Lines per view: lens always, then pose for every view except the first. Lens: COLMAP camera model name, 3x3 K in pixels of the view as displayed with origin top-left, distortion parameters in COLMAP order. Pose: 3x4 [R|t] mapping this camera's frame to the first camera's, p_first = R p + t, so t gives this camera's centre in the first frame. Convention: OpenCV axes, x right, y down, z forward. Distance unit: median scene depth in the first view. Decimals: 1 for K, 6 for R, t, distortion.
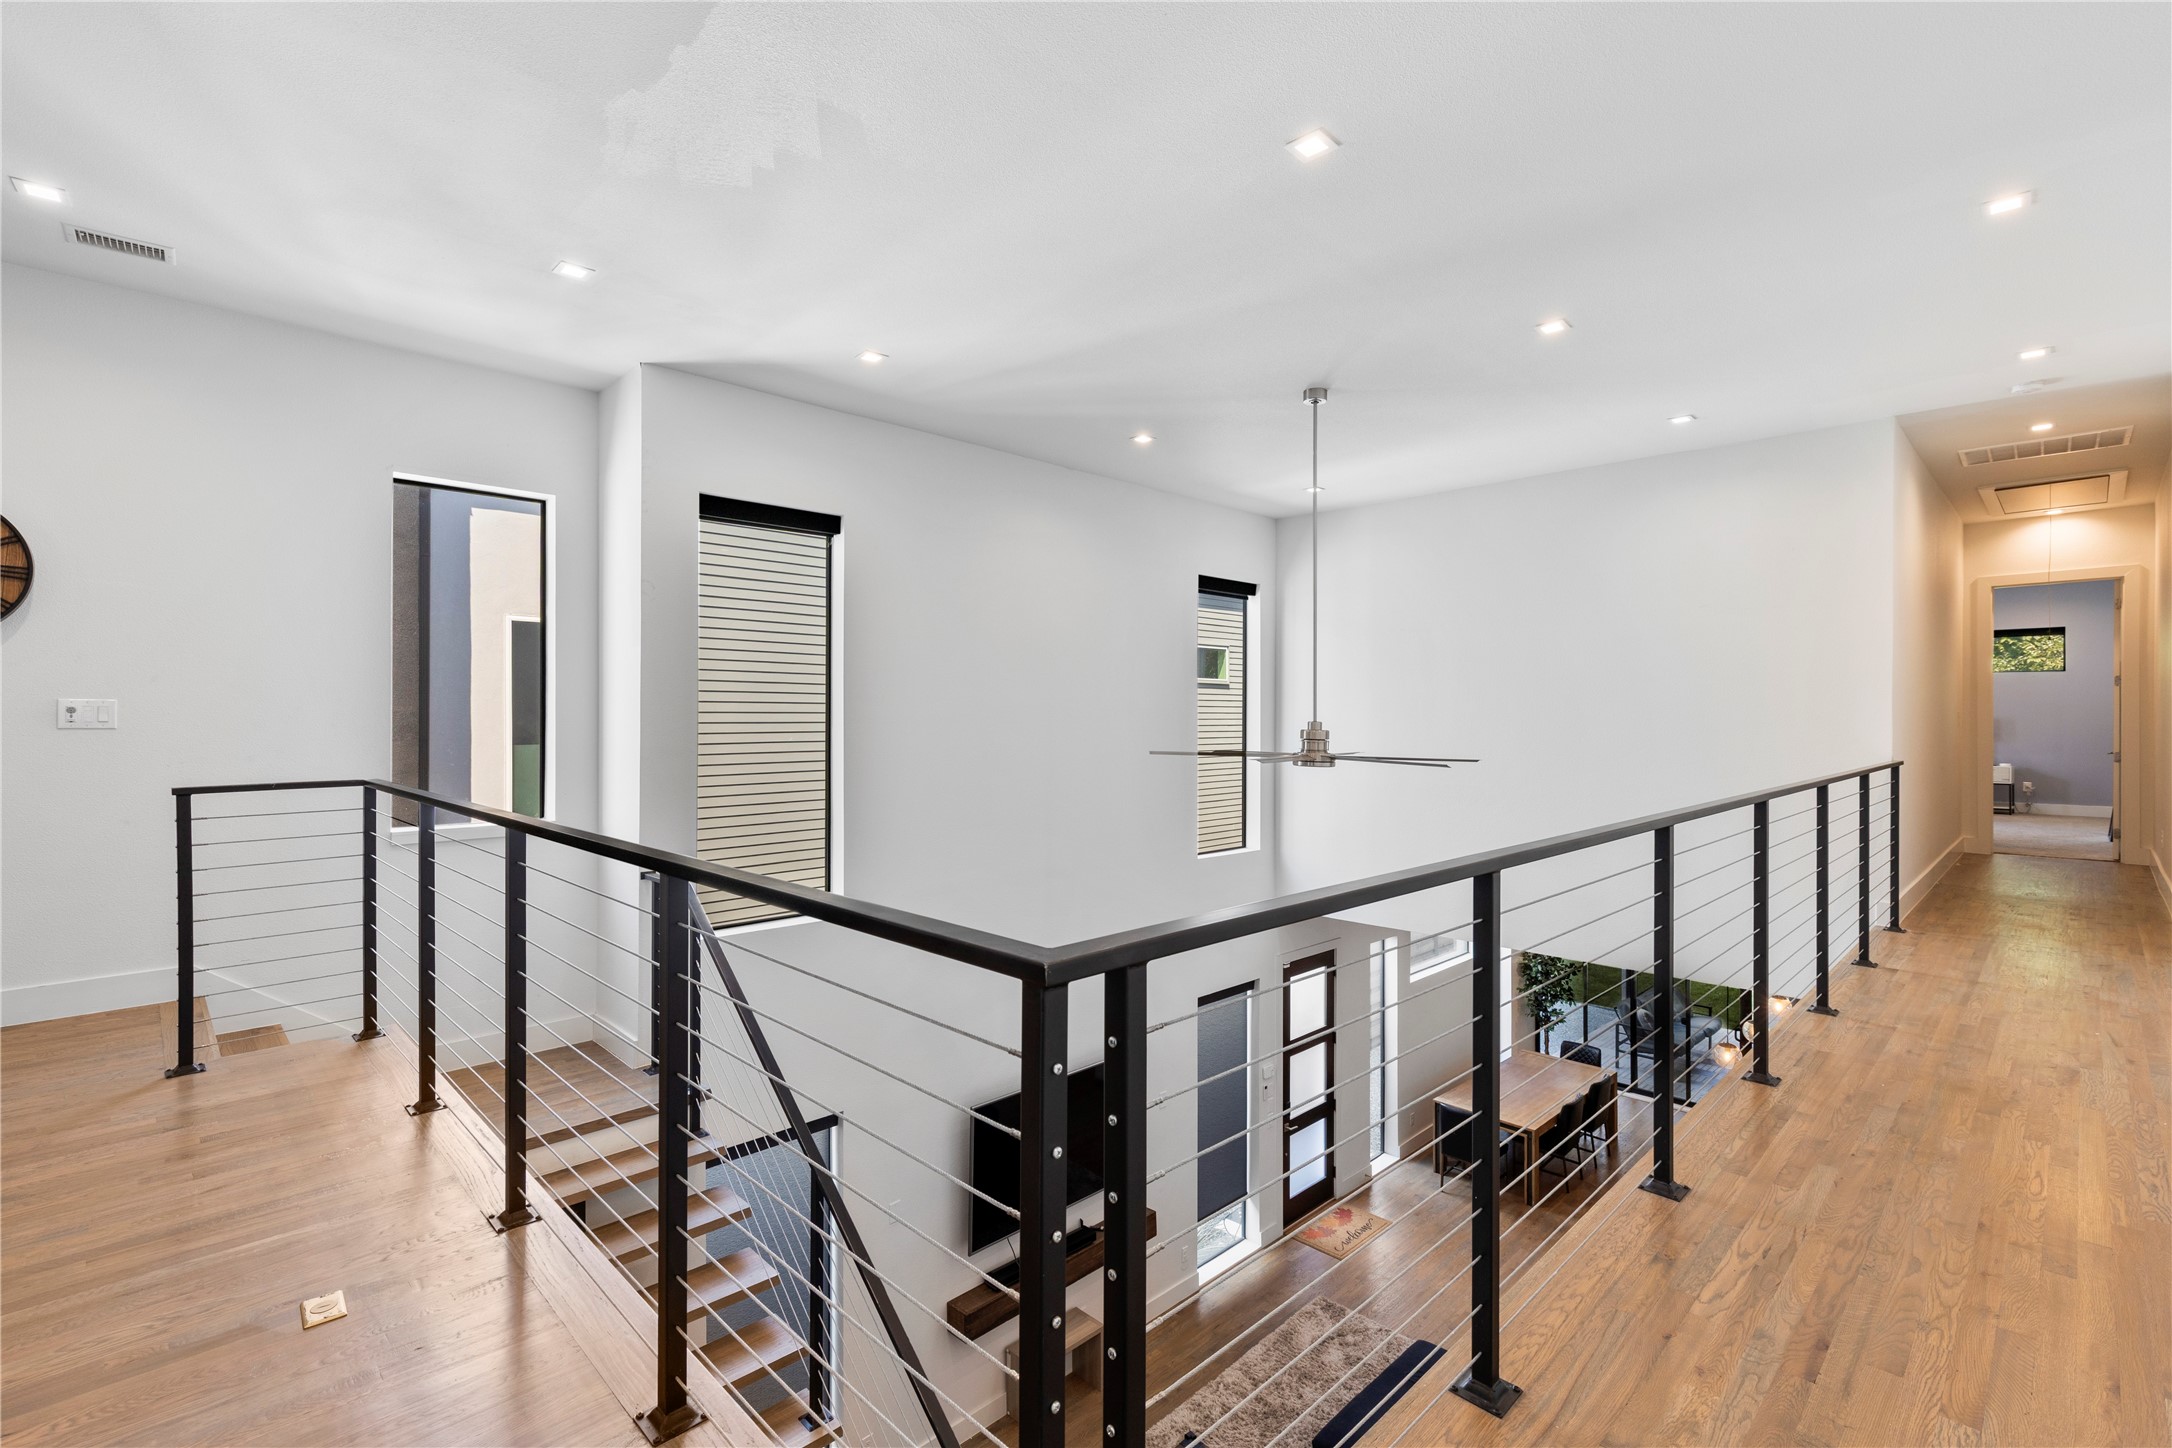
lens RADIAL K [[974.2, 0, 1086.0], [0, 974.2, 724.0], [0, 0, 1]] dist [0.004207, 0.000516]
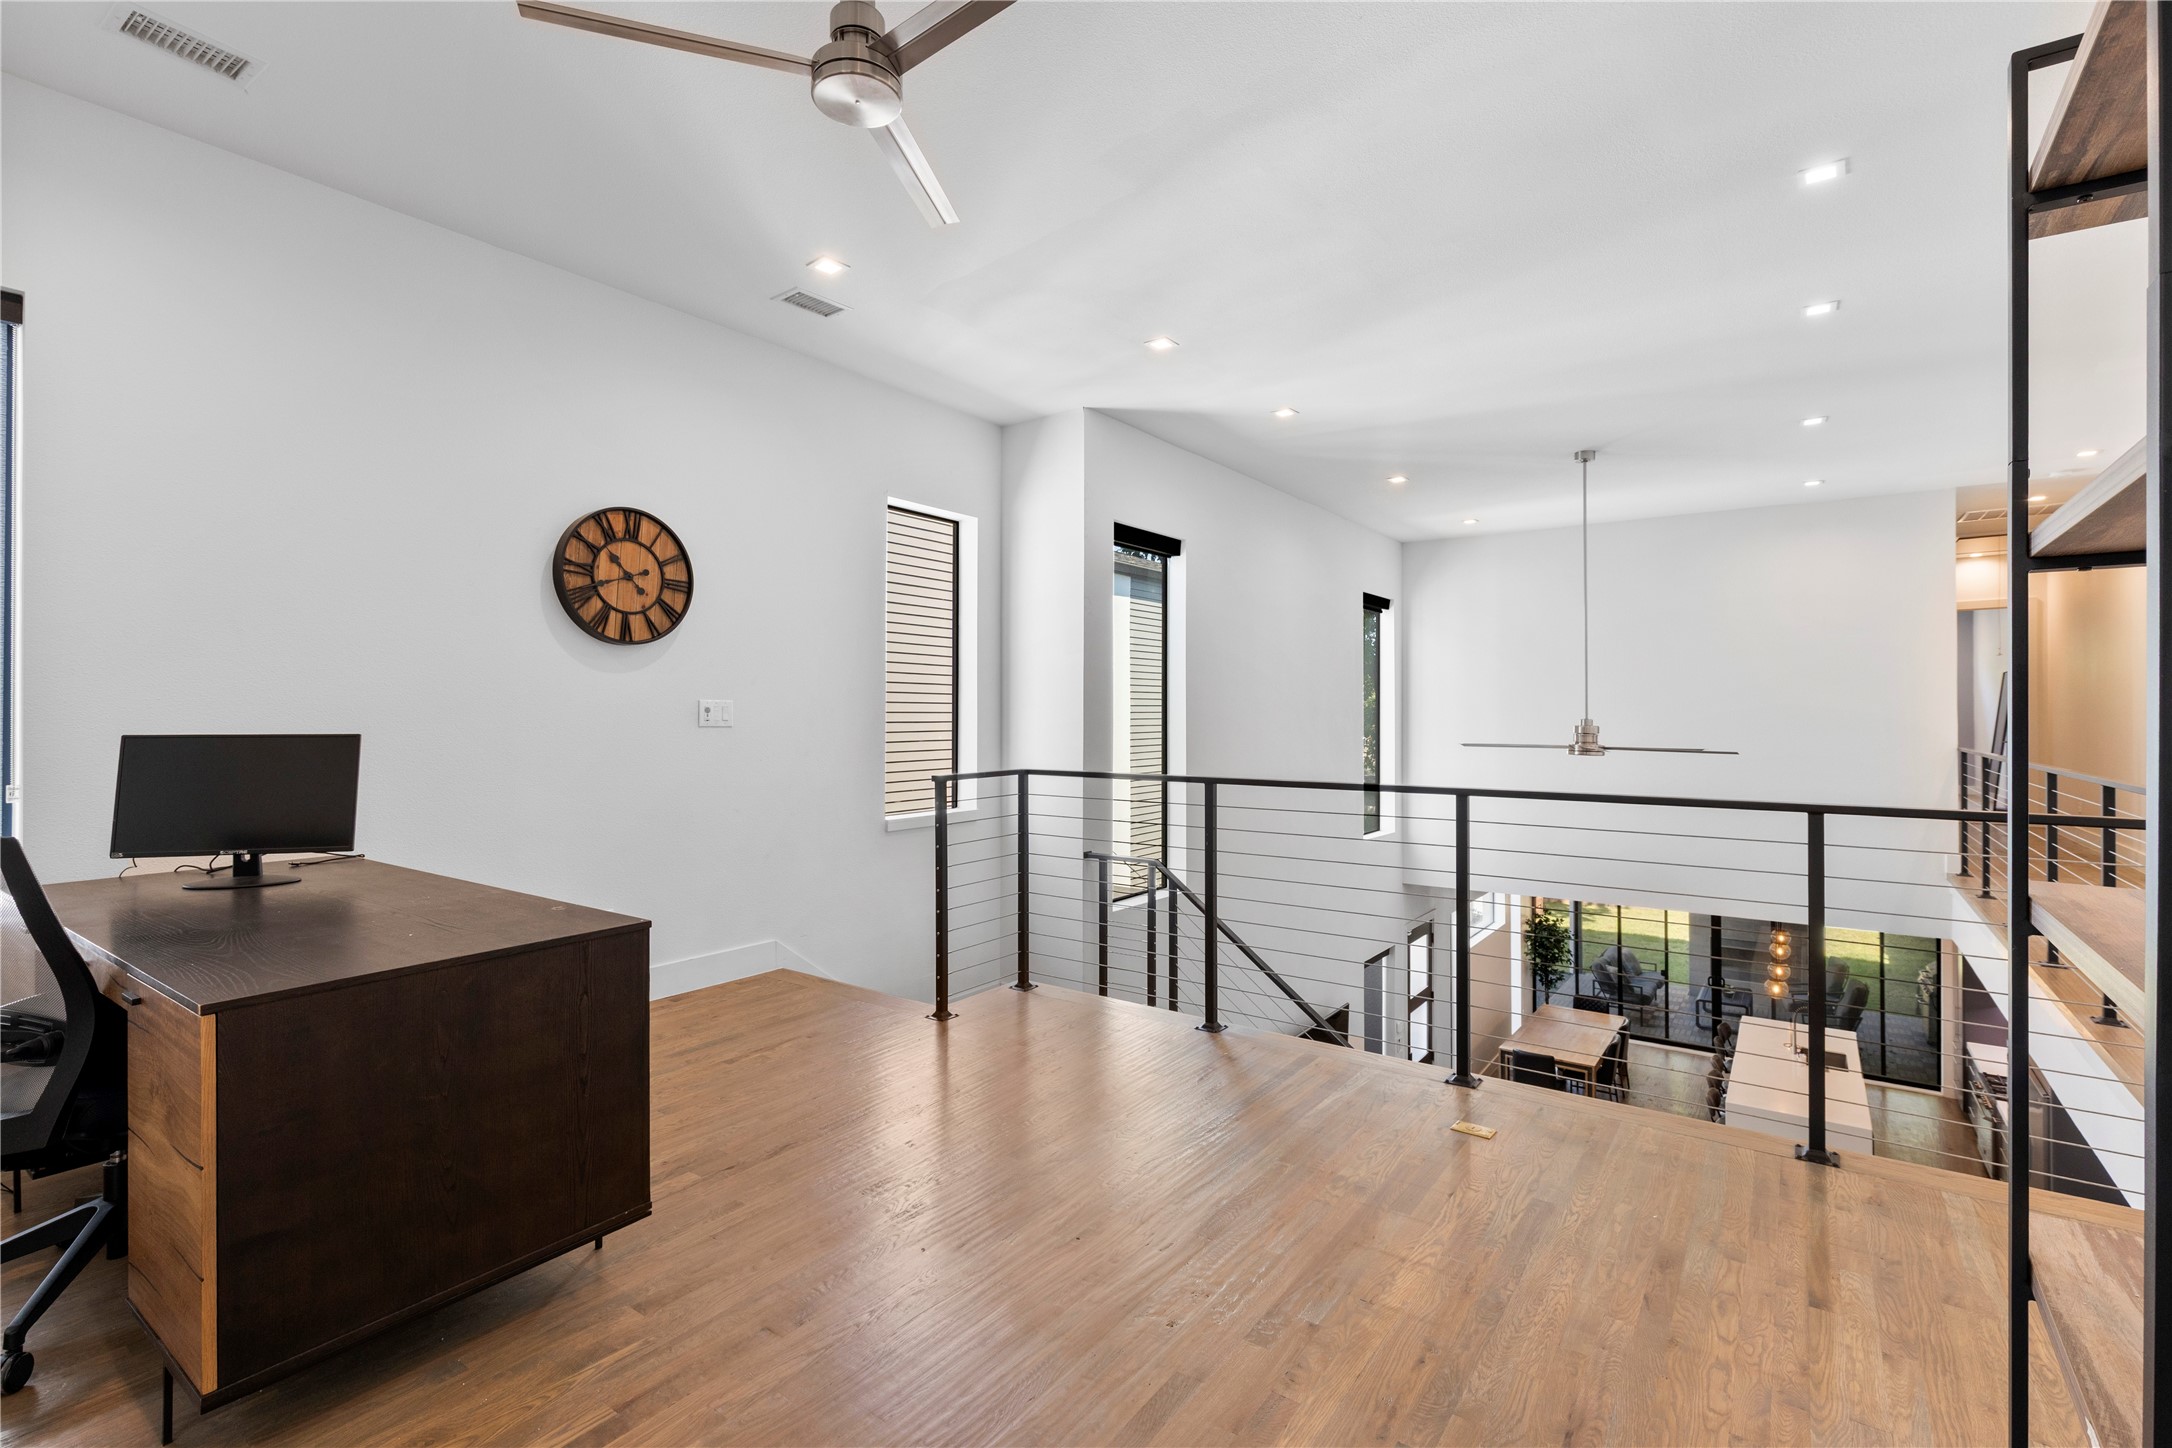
lens RADIAL K [[974.2, 0, 1086.0], [0, 974.2, 724.0], [0, 0, 1]] dist [0.004207, 0.000516]
pose [[0.986913, -0.001726, 0.161246, -0.592557], [0.001588, 0.999998, 0.000985, 0.001118], [-0.161248, -0.000716, 0.986914, -0.121185]]
